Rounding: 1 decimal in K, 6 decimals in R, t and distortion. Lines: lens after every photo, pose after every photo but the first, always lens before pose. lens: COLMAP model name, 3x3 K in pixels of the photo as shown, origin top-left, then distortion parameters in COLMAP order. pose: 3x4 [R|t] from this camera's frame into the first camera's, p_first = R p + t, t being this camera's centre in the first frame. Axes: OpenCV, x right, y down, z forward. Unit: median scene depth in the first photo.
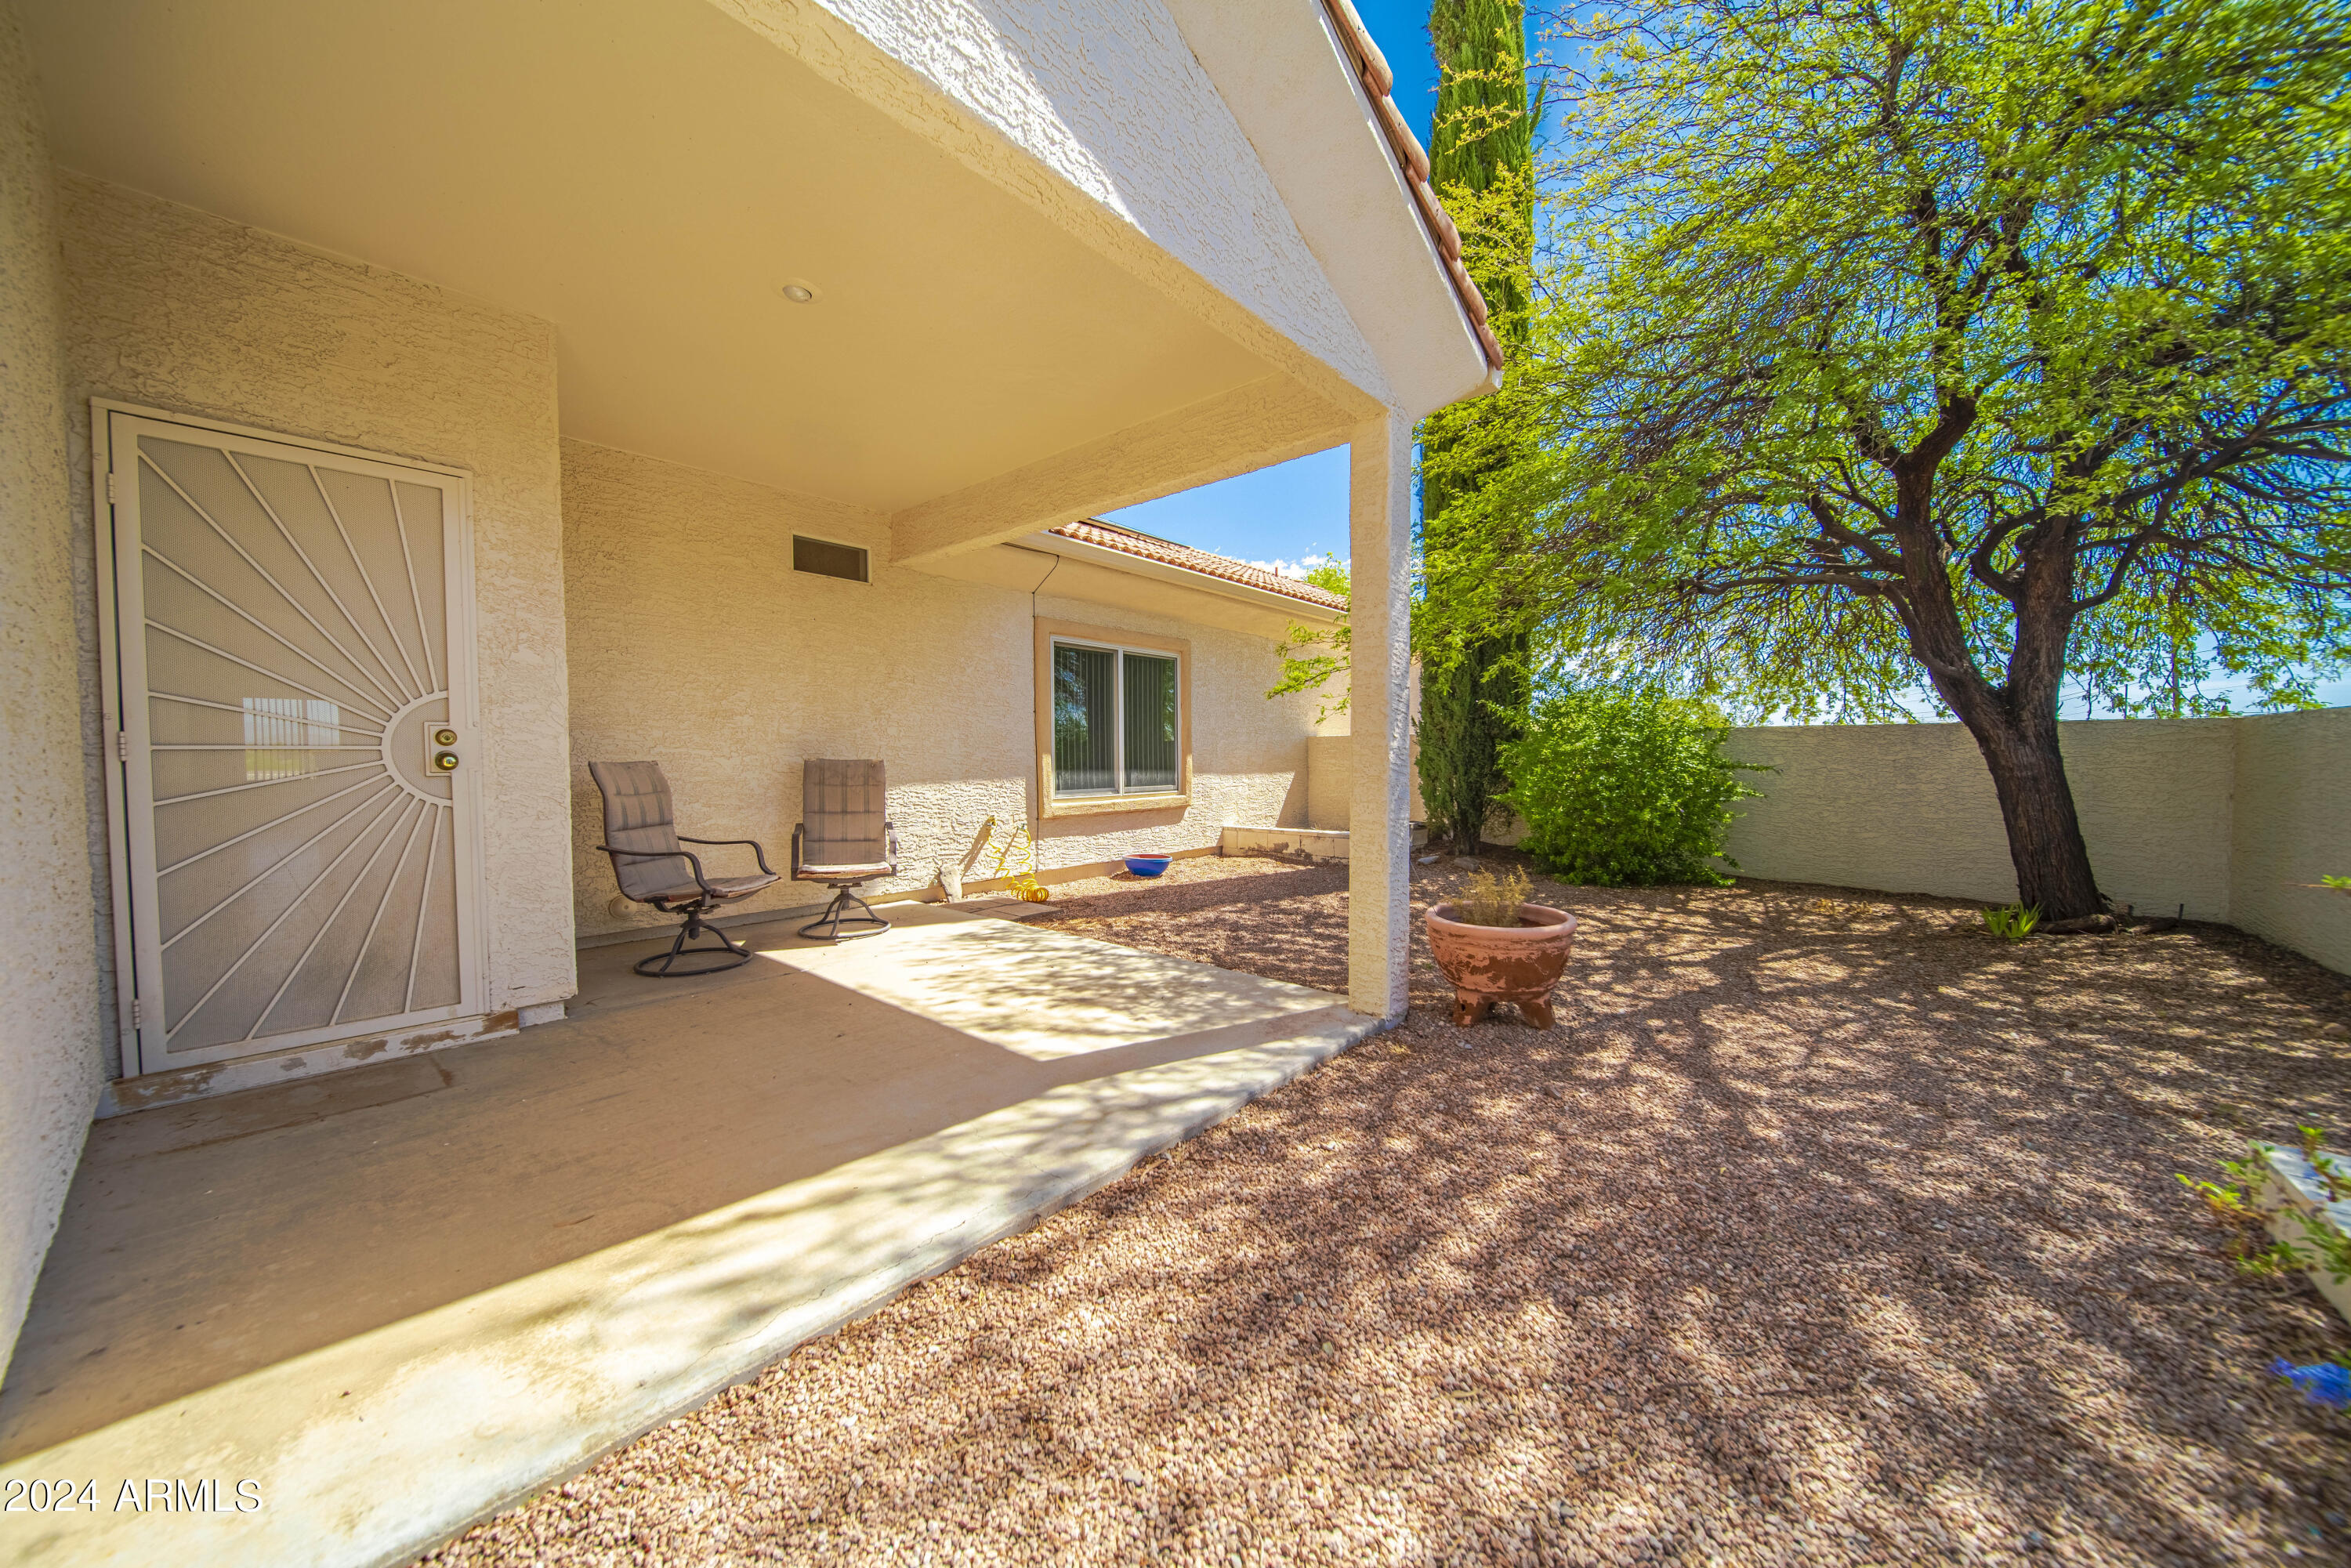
lens RADIAL K [[850.5, 0, 1175.5], [0, 850.5, 784.0], [0, 0, 1]] dist [-0.004982, -0.000159]
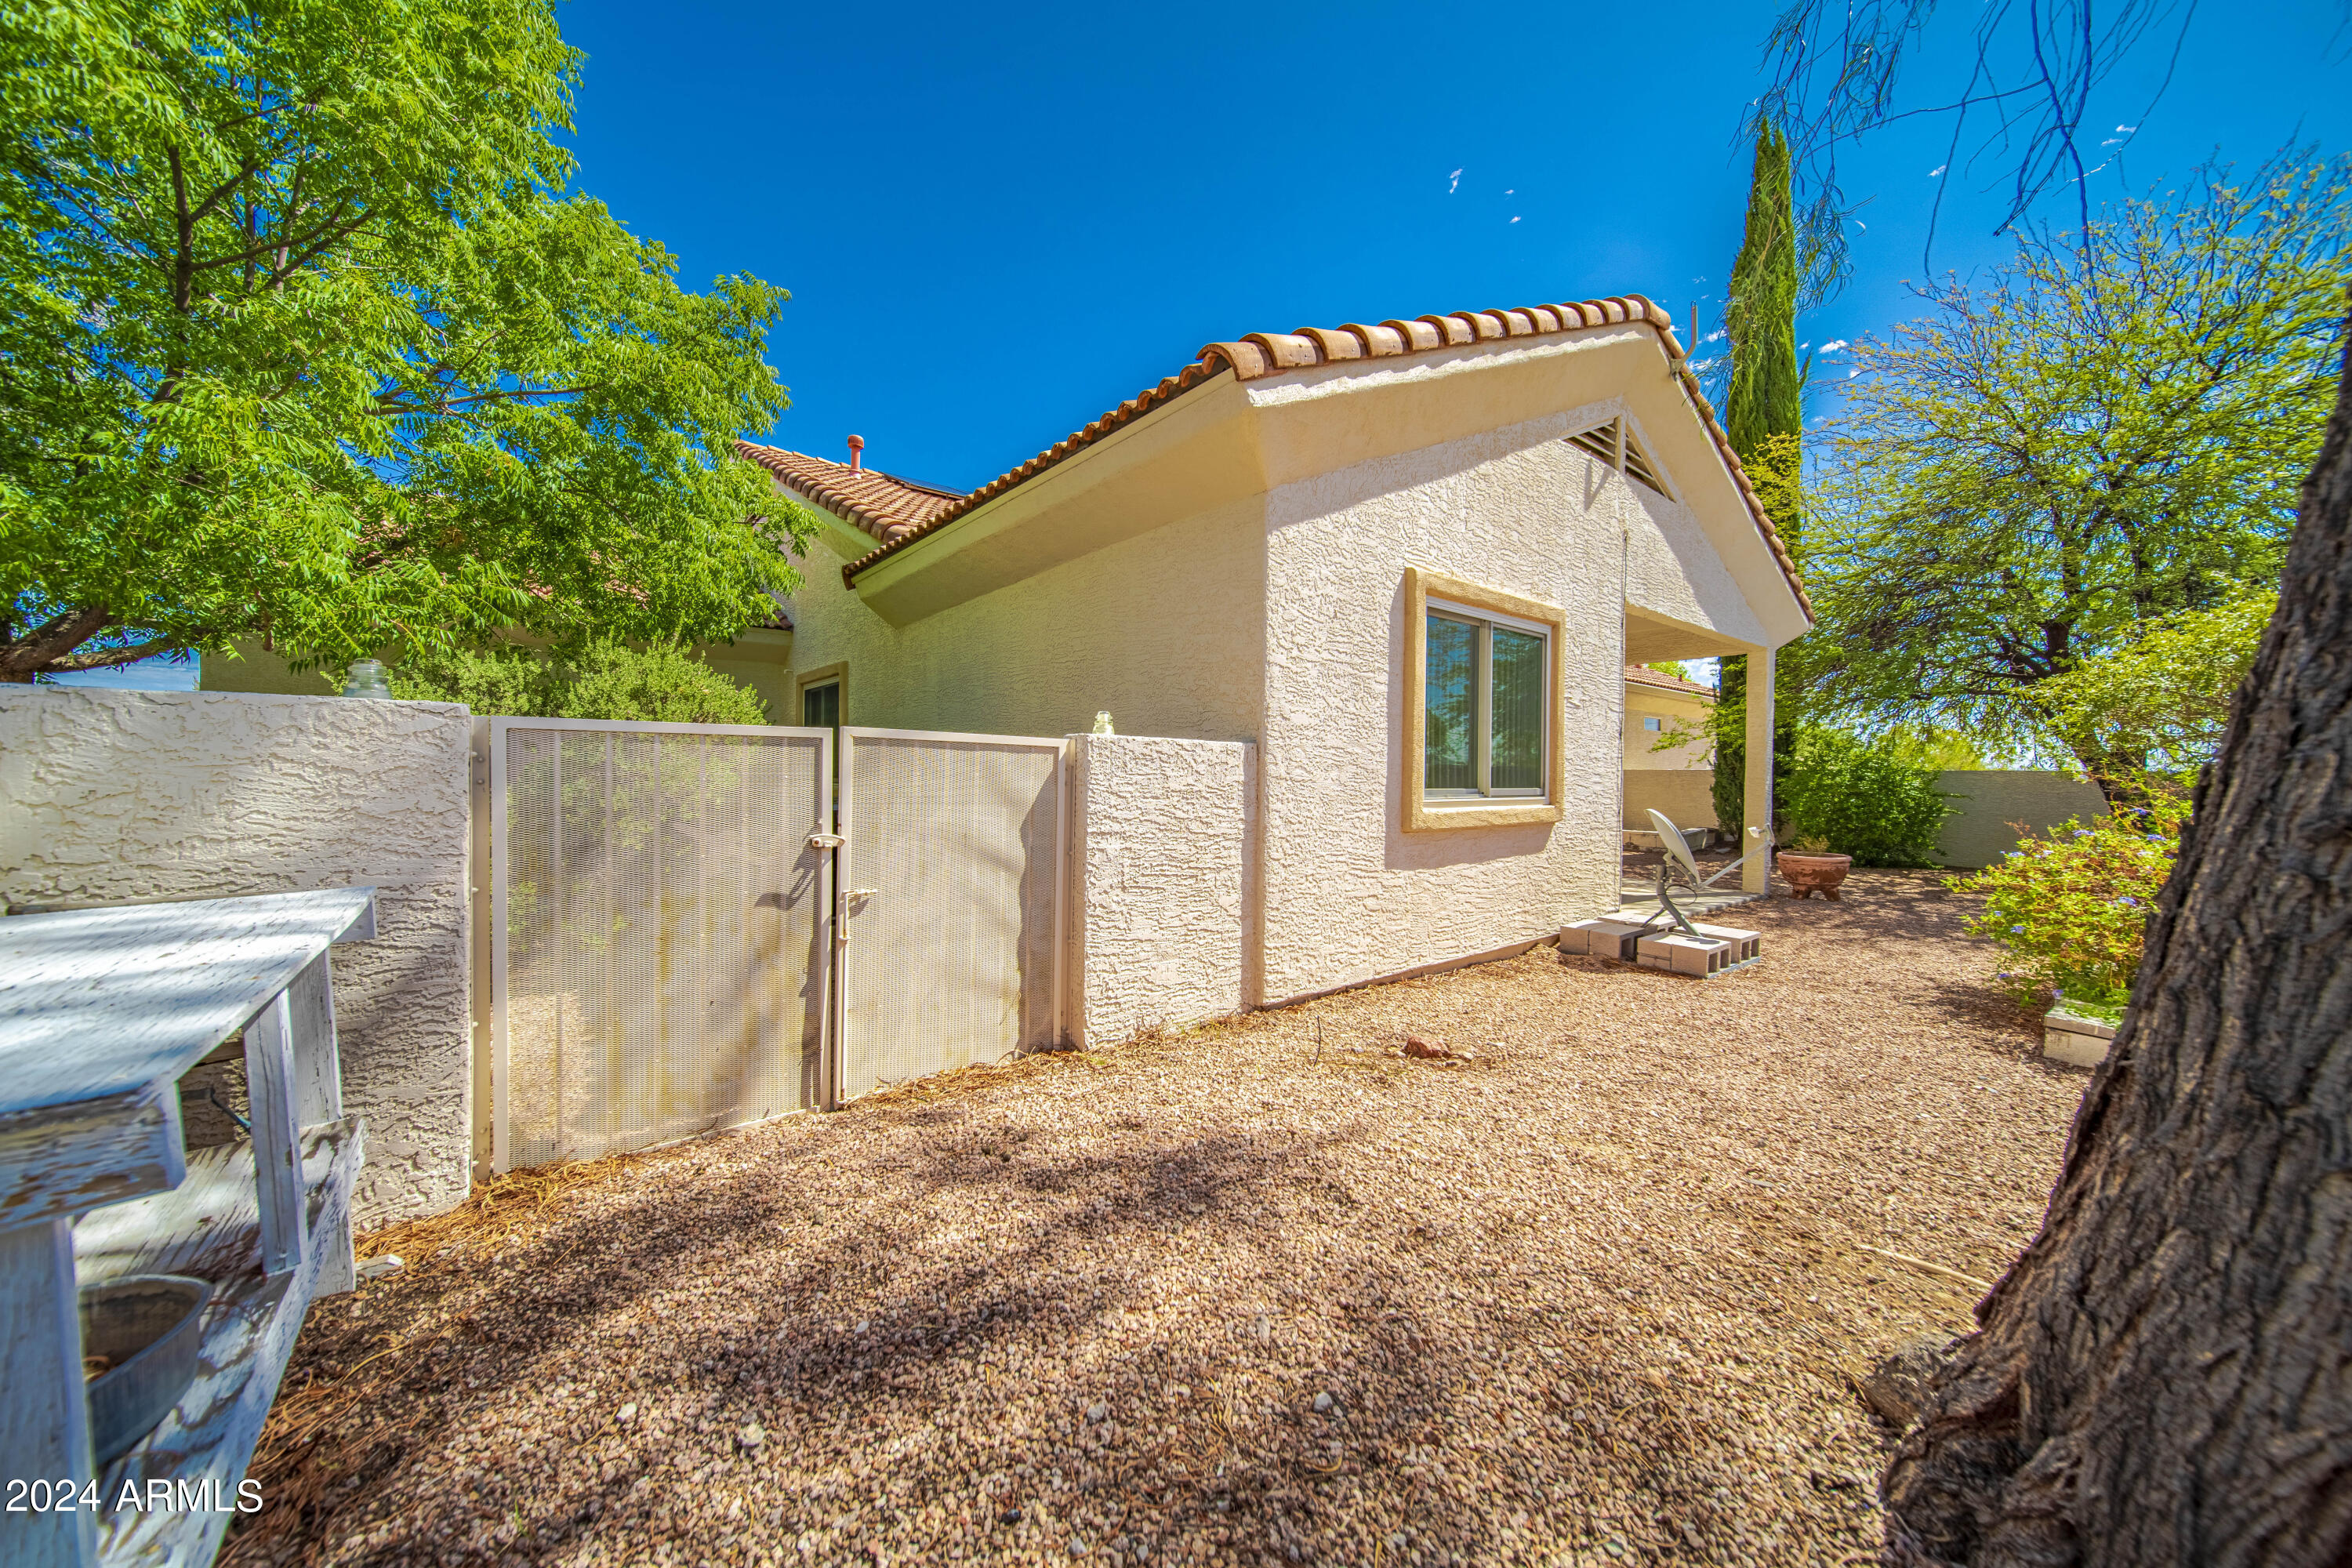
lens RADIAL K [[829.3, 0, 1169.7], [0, 829.3, 766.5], [0, 0, 1]] dist [-0.000827, -0.000023]
pose [[0.980488, 0.013055, -0.196144, -0.316328], [-0.021543, 0.998919, -0.041203, 0.014596], [0.195394, 0.044624, 0.979709, -0.551304]]
